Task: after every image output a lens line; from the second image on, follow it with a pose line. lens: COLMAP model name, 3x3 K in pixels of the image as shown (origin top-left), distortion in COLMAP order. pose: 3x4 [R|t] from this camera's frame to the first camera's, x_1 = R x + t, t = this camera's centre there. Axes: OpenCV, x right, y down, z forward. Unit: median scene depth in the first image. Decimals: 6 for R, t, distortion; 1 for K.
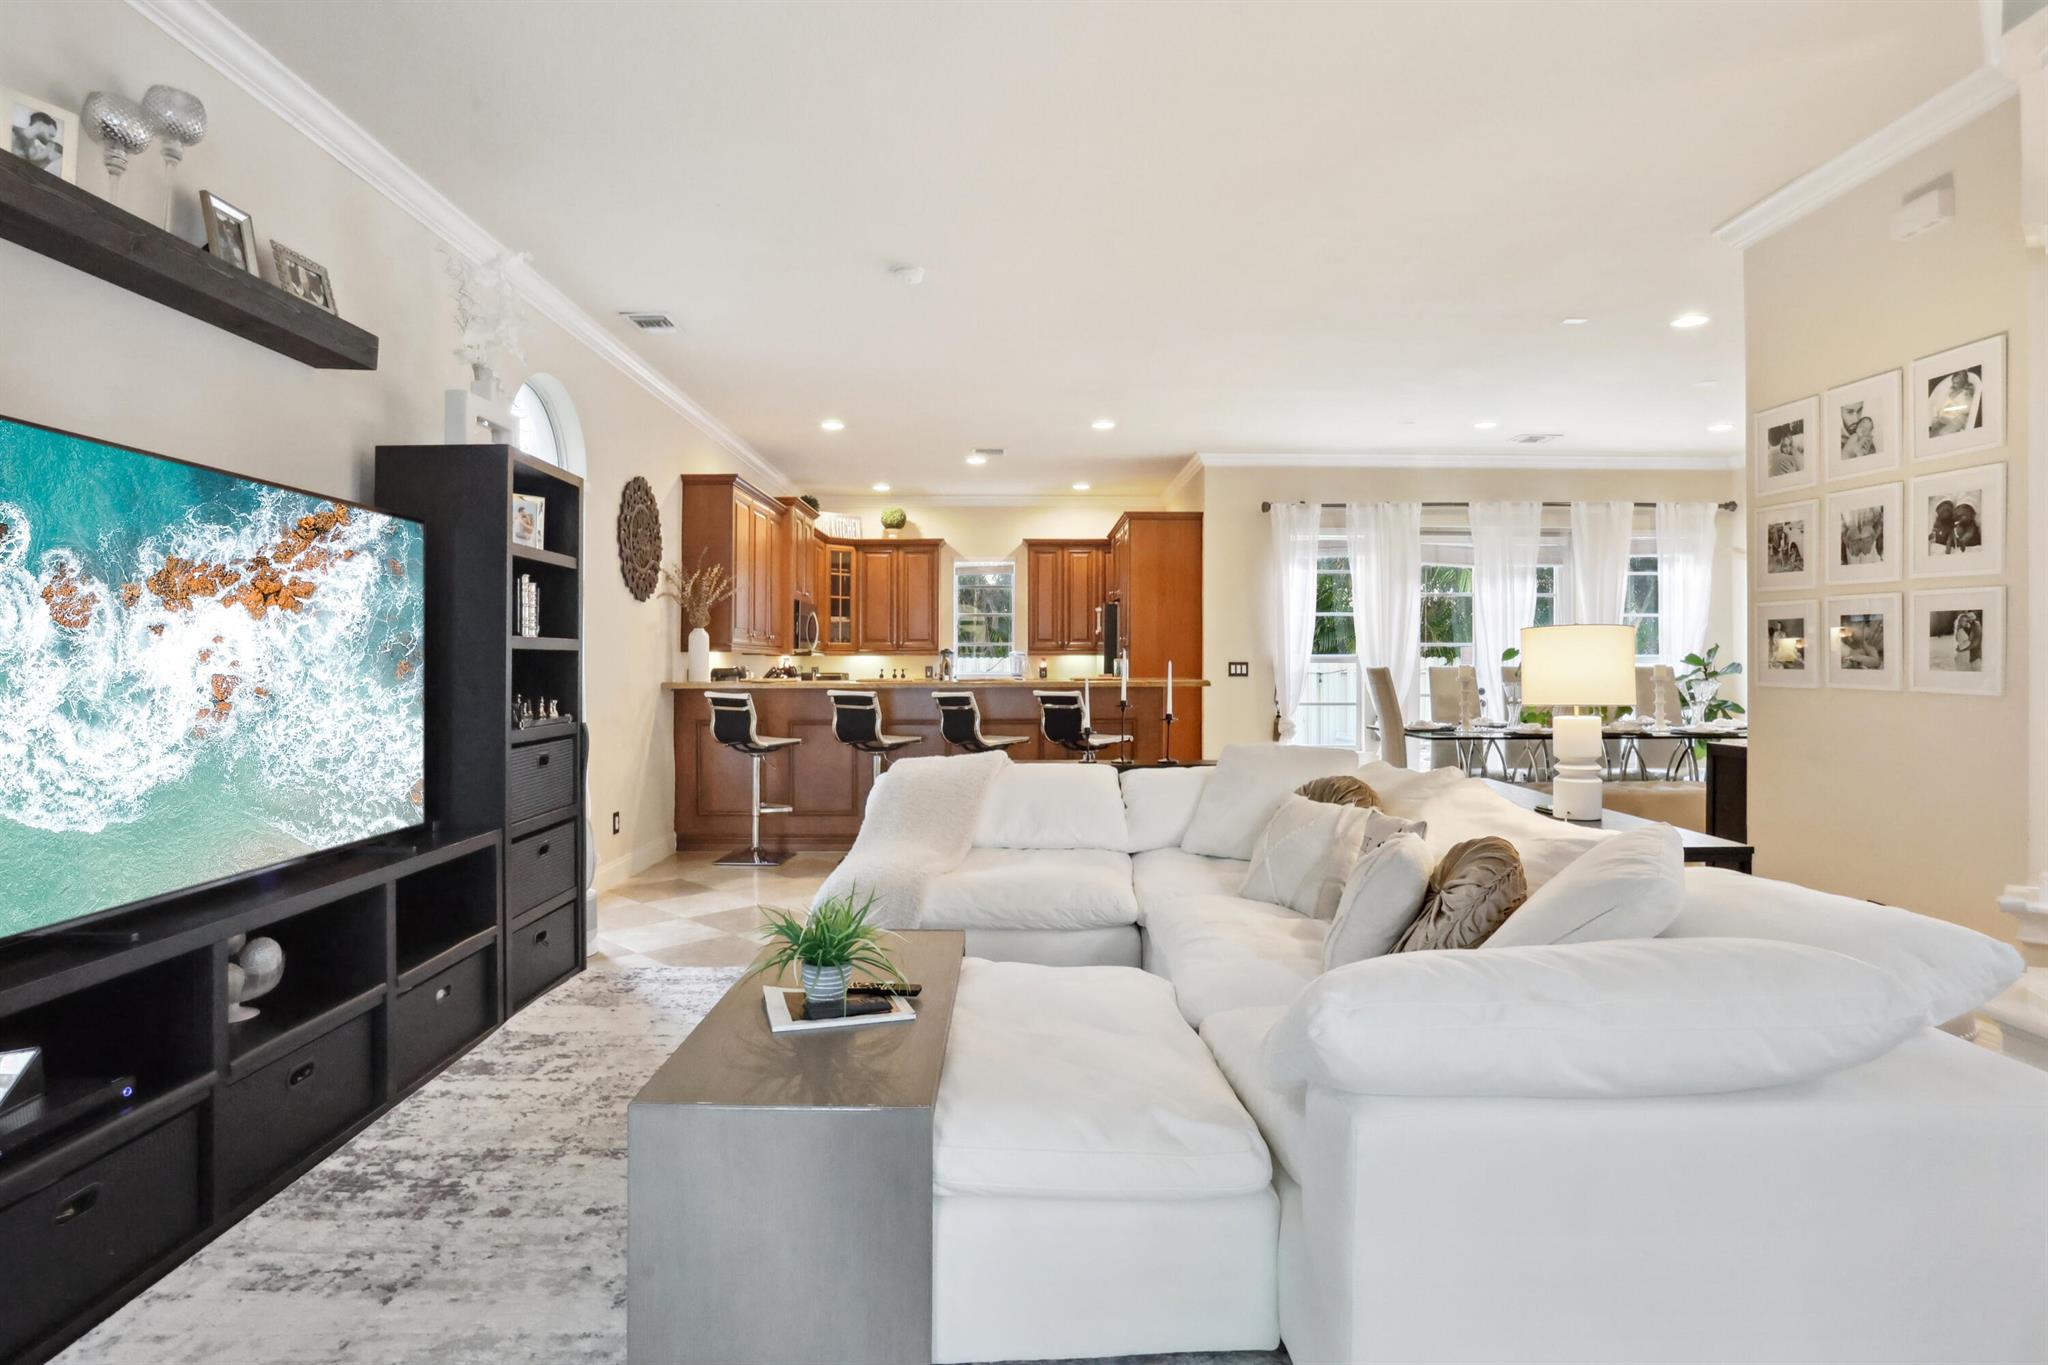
lens RADIAL K [[1107.2, 0, 1030.8], [0, 1107.2, 655.5], [0, 0, 1]] dist [-0.002416, -0.000158]
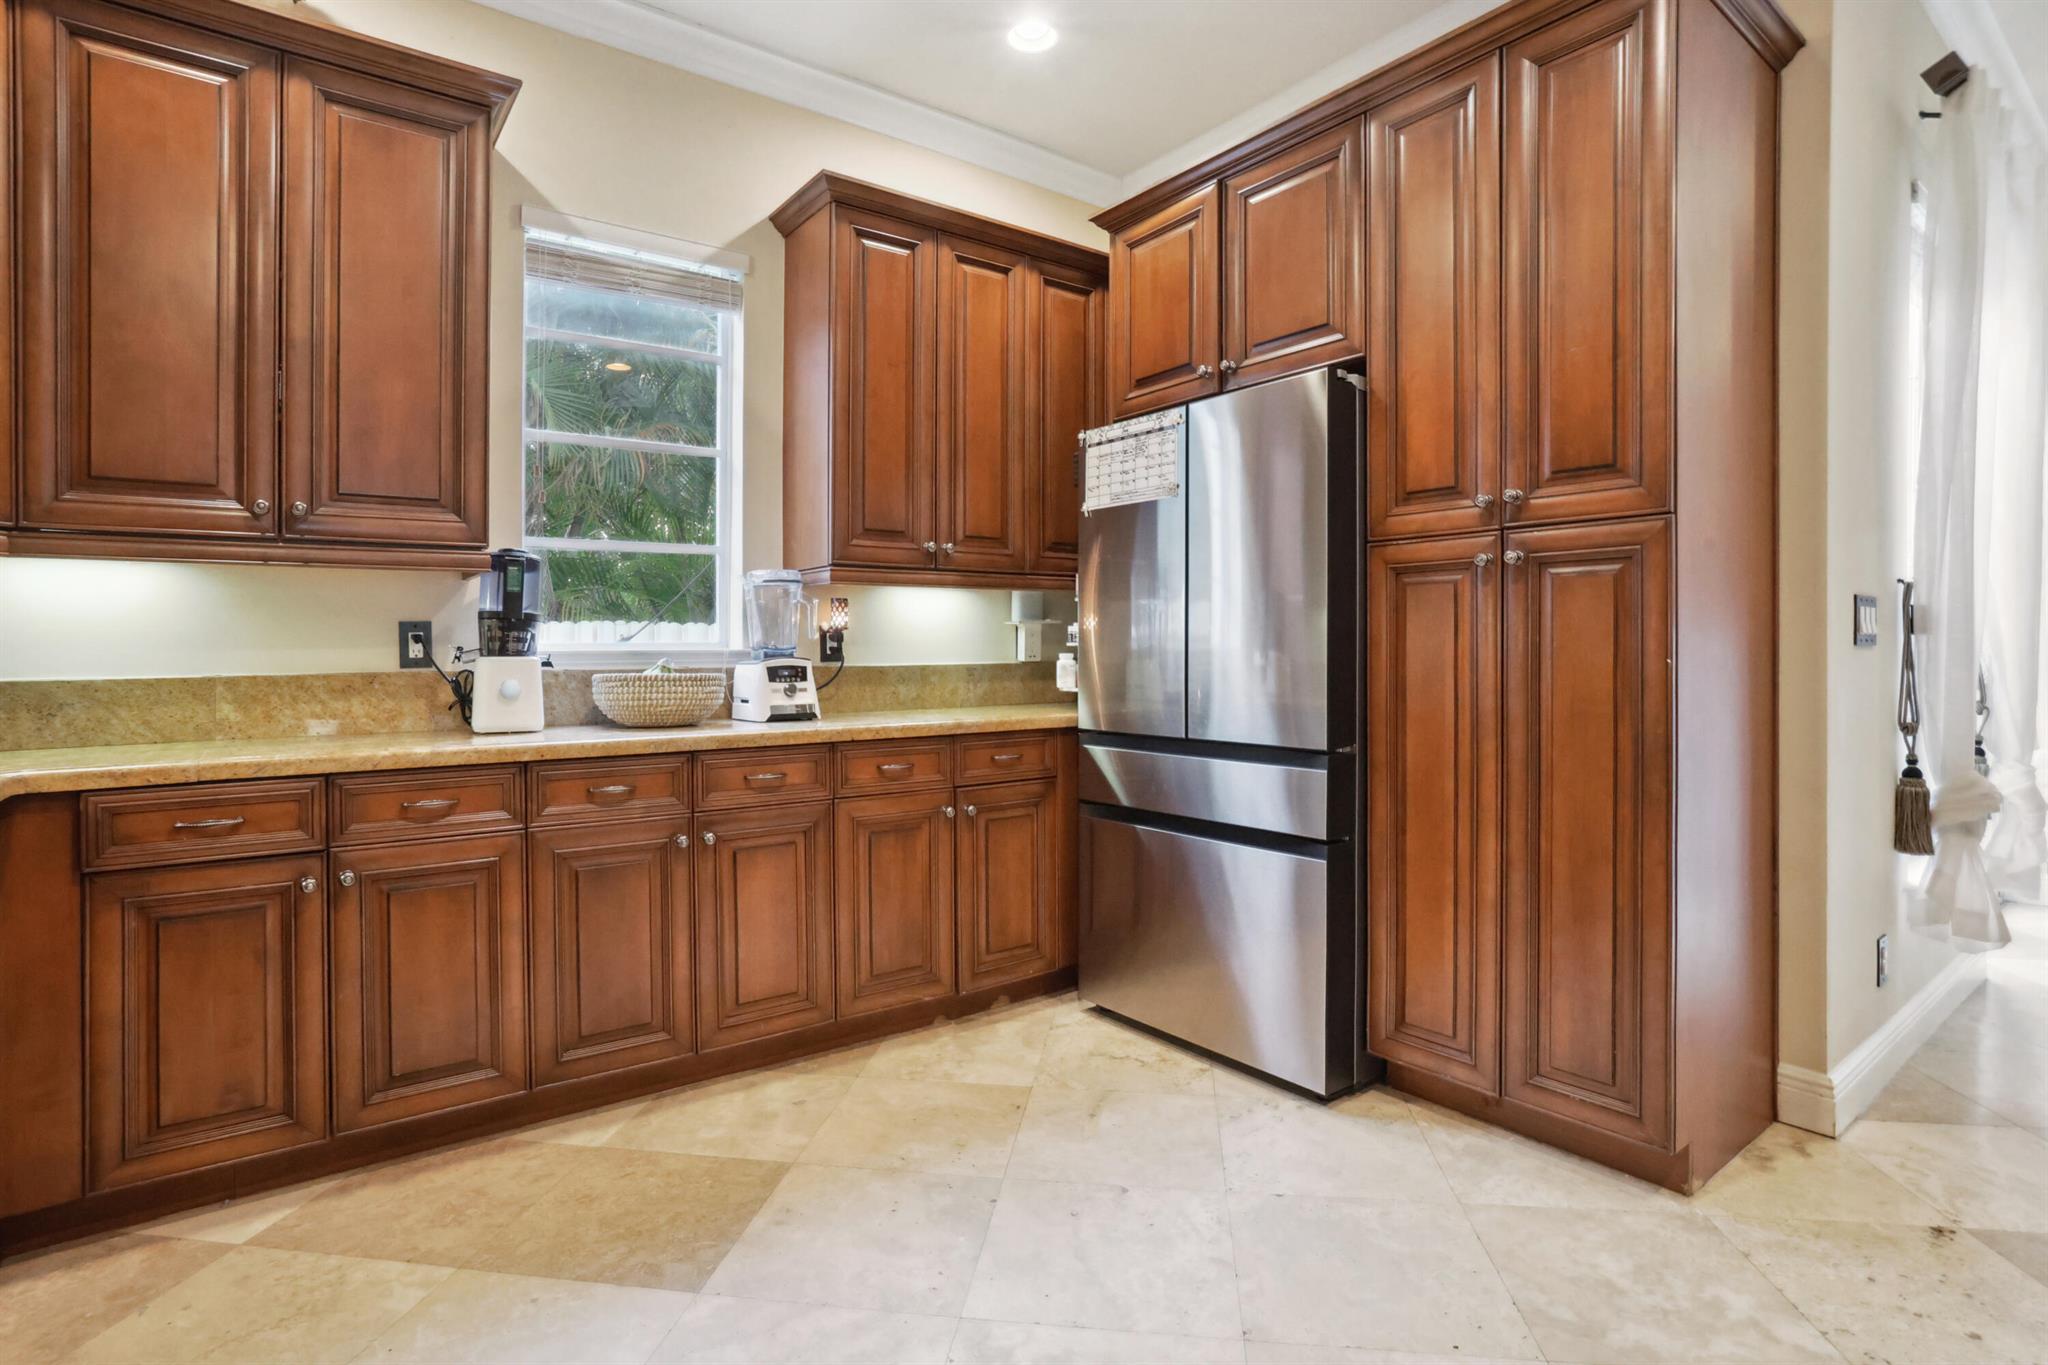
lens RADIAL K [[1030.4, 0, 1022.0], [0, 1030.4, 652.3], [0, 0, 1]] dist [0.001352, 0.000287]
pose [[0.801492, -0.008056, 0.597951, -0.124228], [0.006277, 0.999968, 0.005060, 0.016772], [-0.597973, -0.000302, 0.801516, 0.751588]]
